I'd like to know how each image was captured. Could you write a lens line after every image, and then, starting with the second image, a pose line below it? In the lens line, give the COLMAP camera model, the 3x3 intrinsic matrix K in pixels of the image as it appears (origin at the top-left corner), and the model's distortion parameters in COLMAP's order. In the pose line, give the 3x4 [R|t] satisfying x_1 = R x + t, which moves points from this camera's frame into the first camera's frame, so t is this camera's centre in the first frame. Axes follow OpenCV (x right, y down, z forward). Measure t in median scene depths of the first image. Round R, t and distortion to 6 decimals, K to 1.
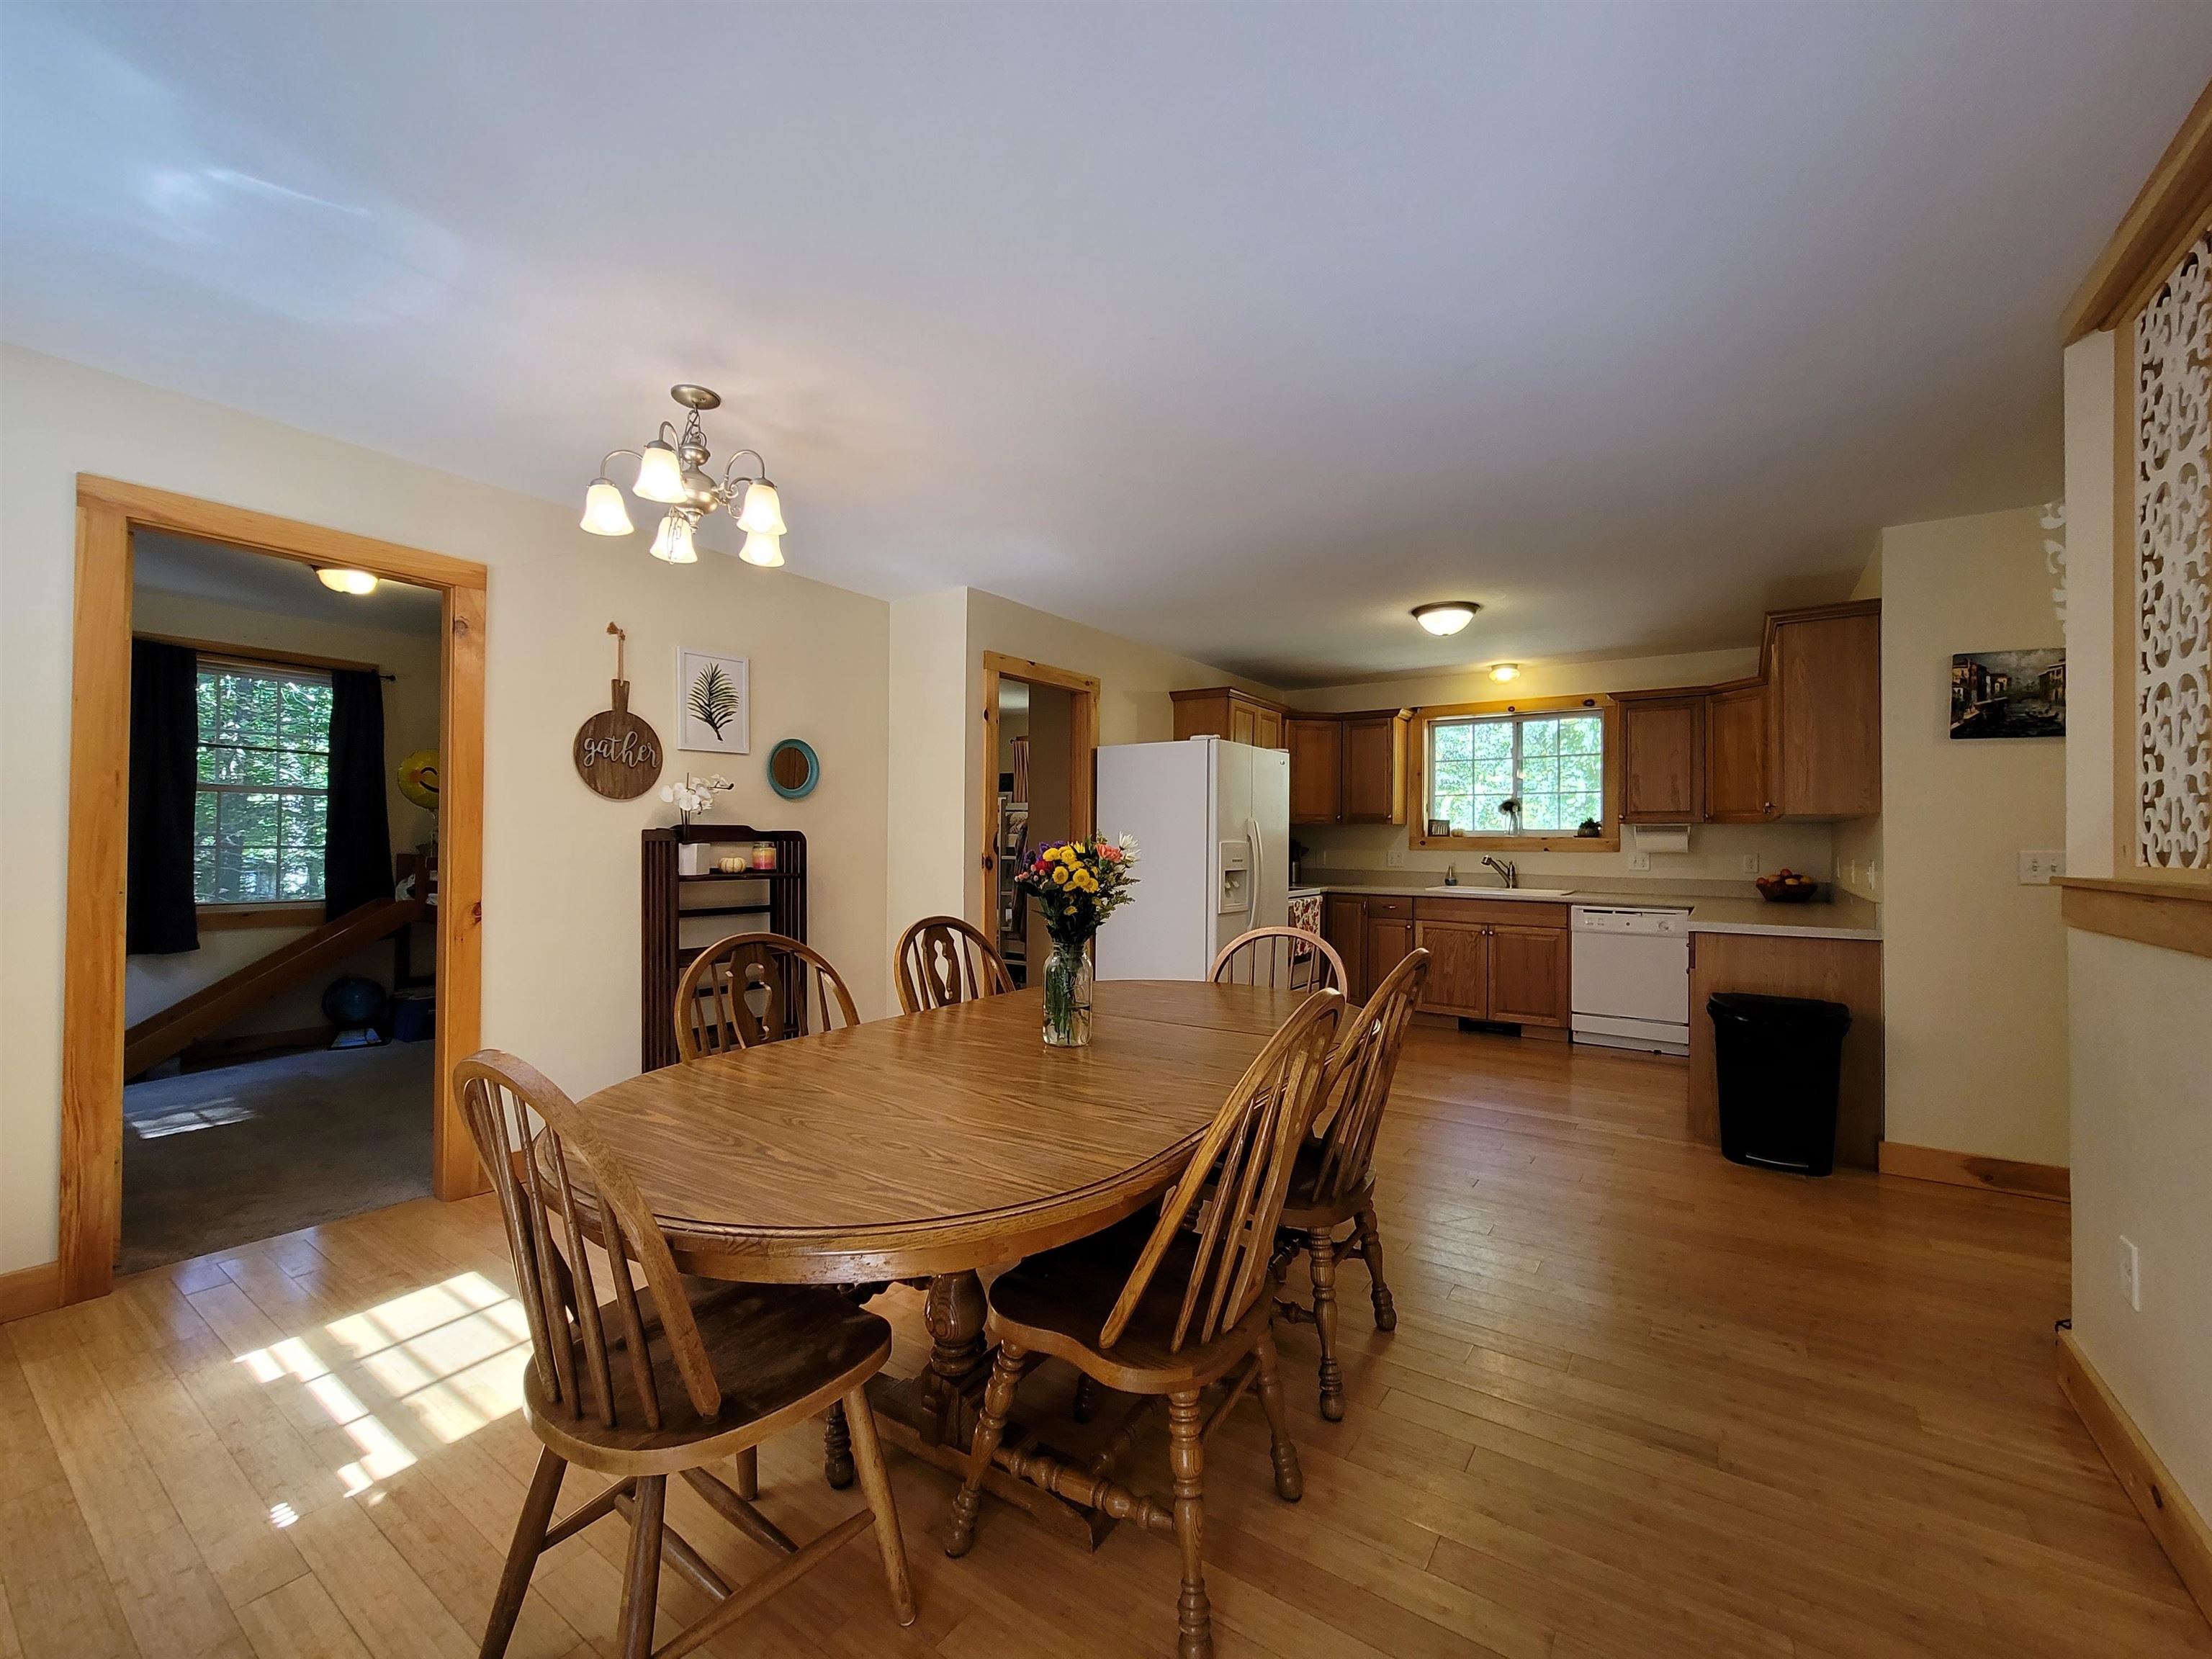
lens RADIAL K [[908.2, 0, 1112.1], [0, 908.2, 832.0], [0, 0, 1]] dist [-0.005603, 0.000316]
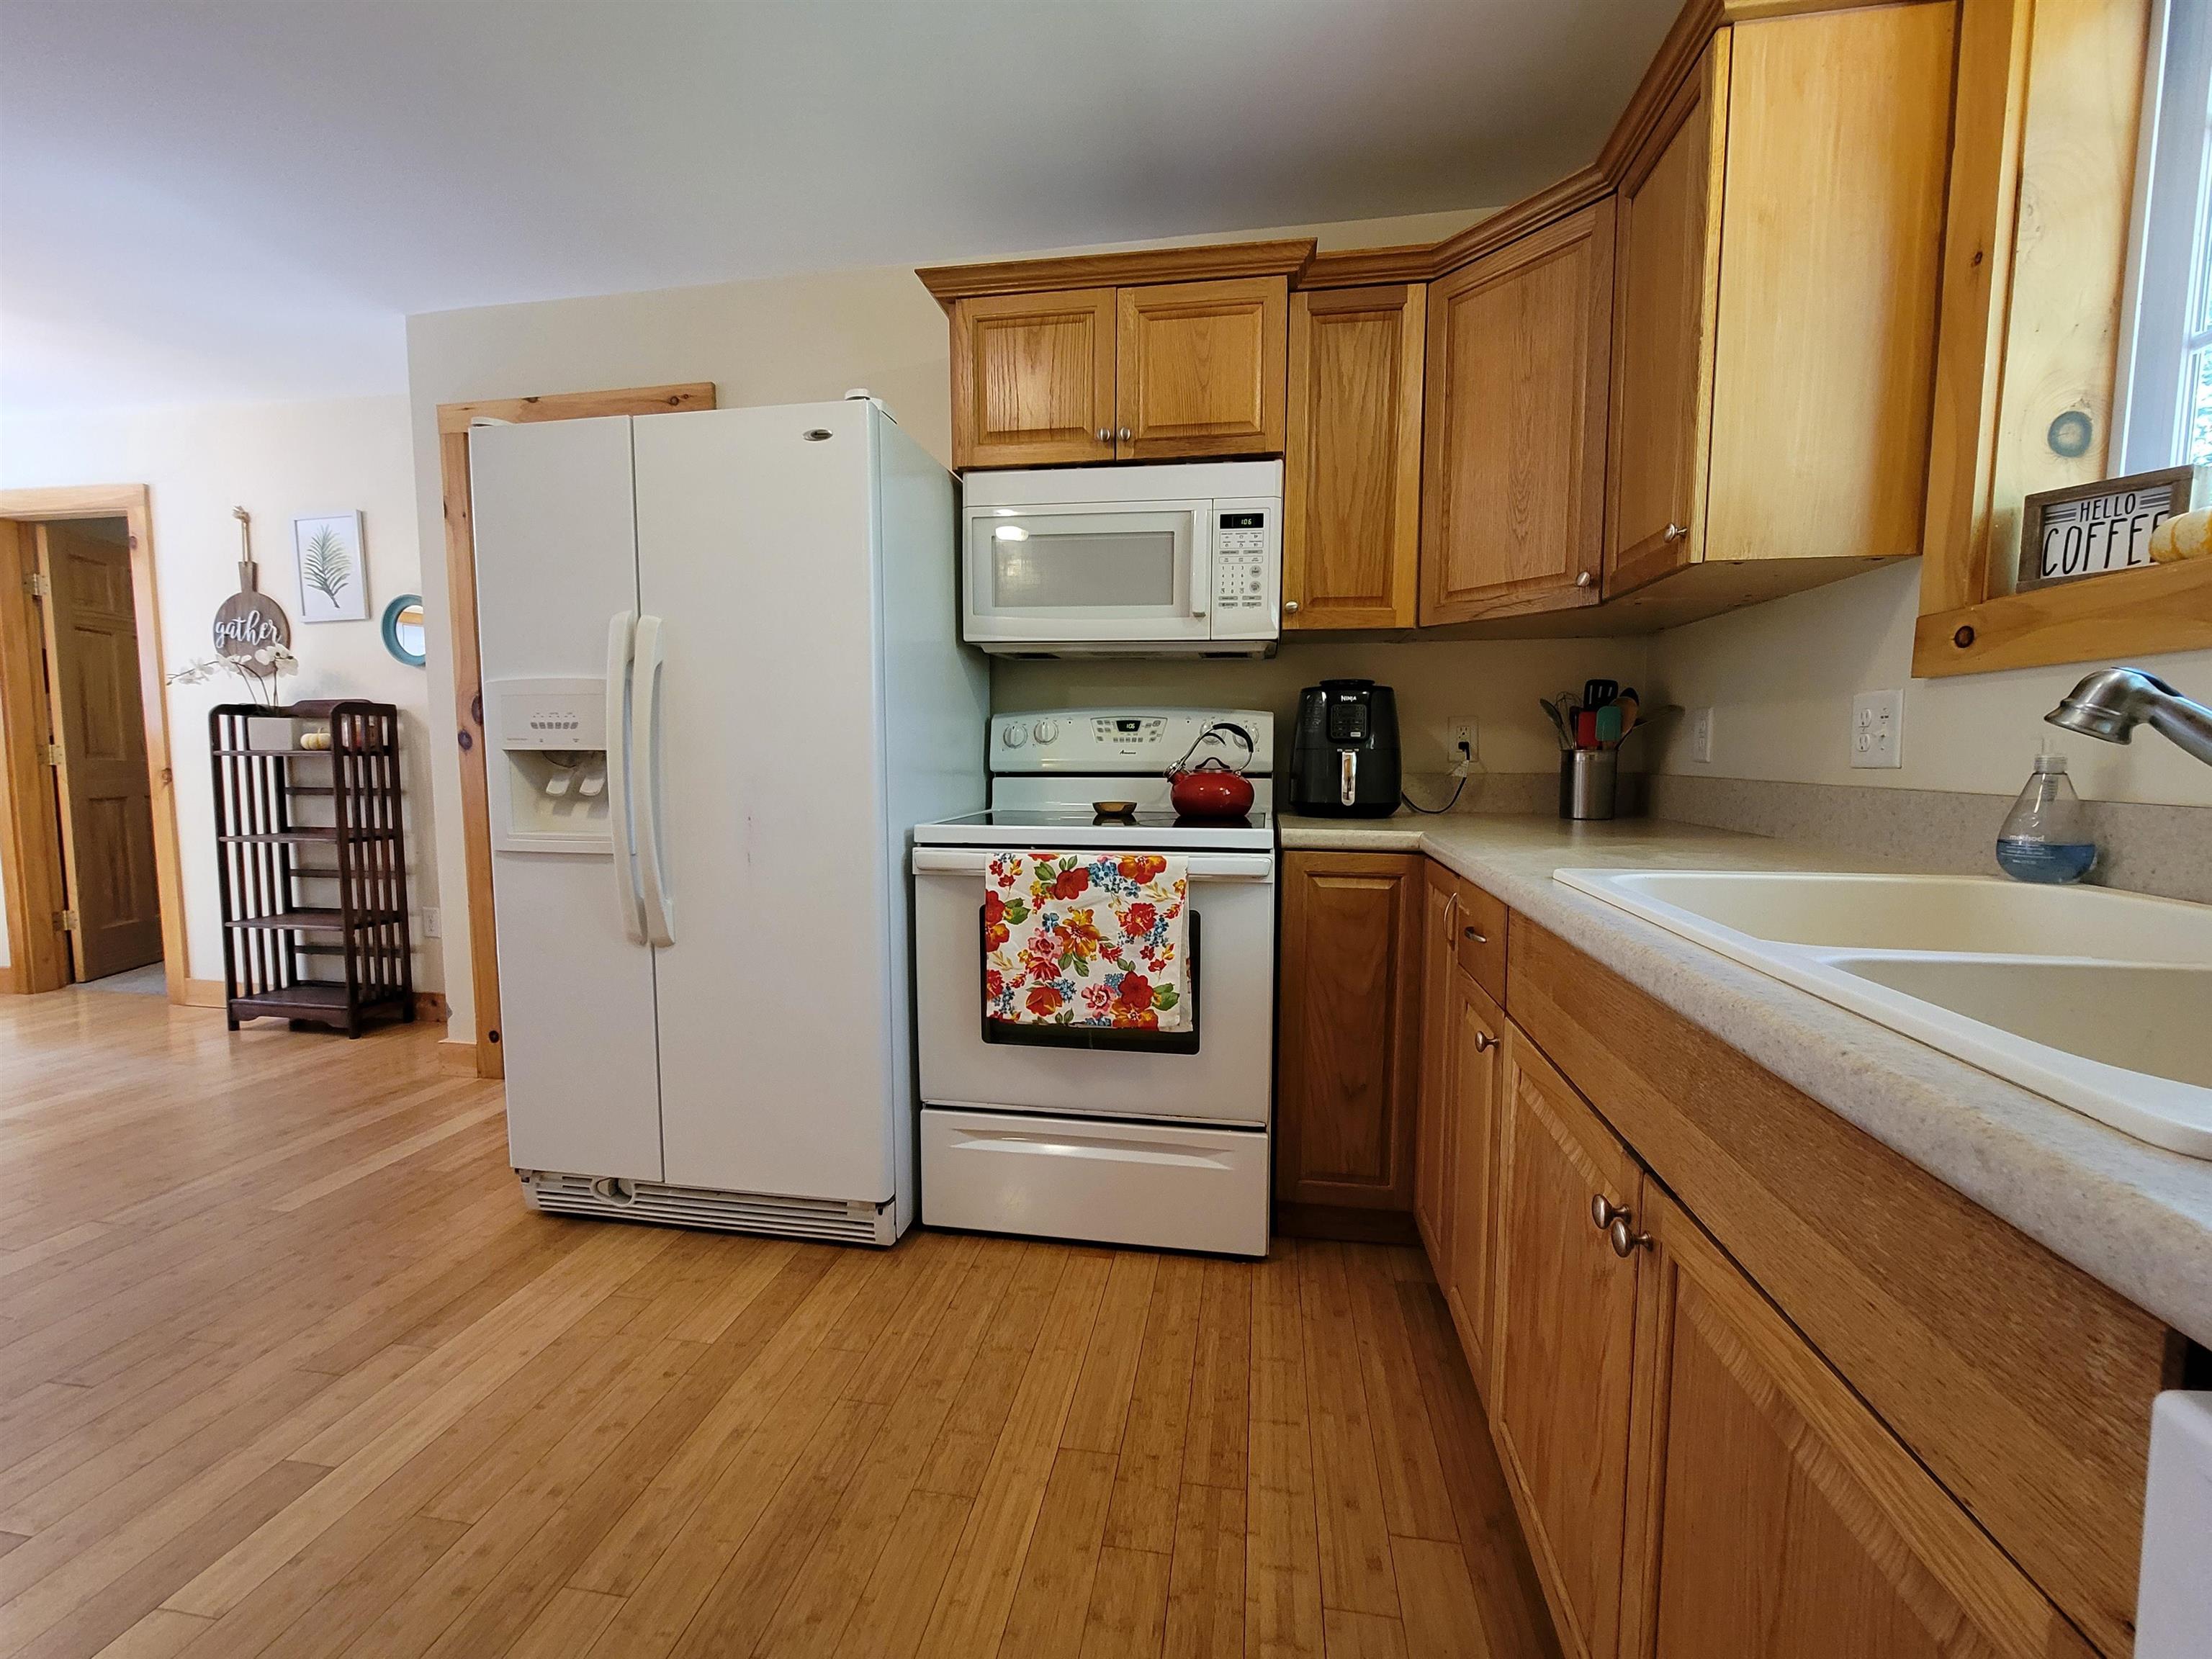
lens RADIAL K [[908.2, 0, 1112.7], [0, 908.2, 831.1], [0, 0, 1]] dist [-0.005603, 0.000316]
pose [[0.423662, 0.069774, -0.903129, 0.497794], [0.011239, 0.996547, 0.082263, 0.039243], [0.905751, -0.045002, 0.421415, 0.868360]]
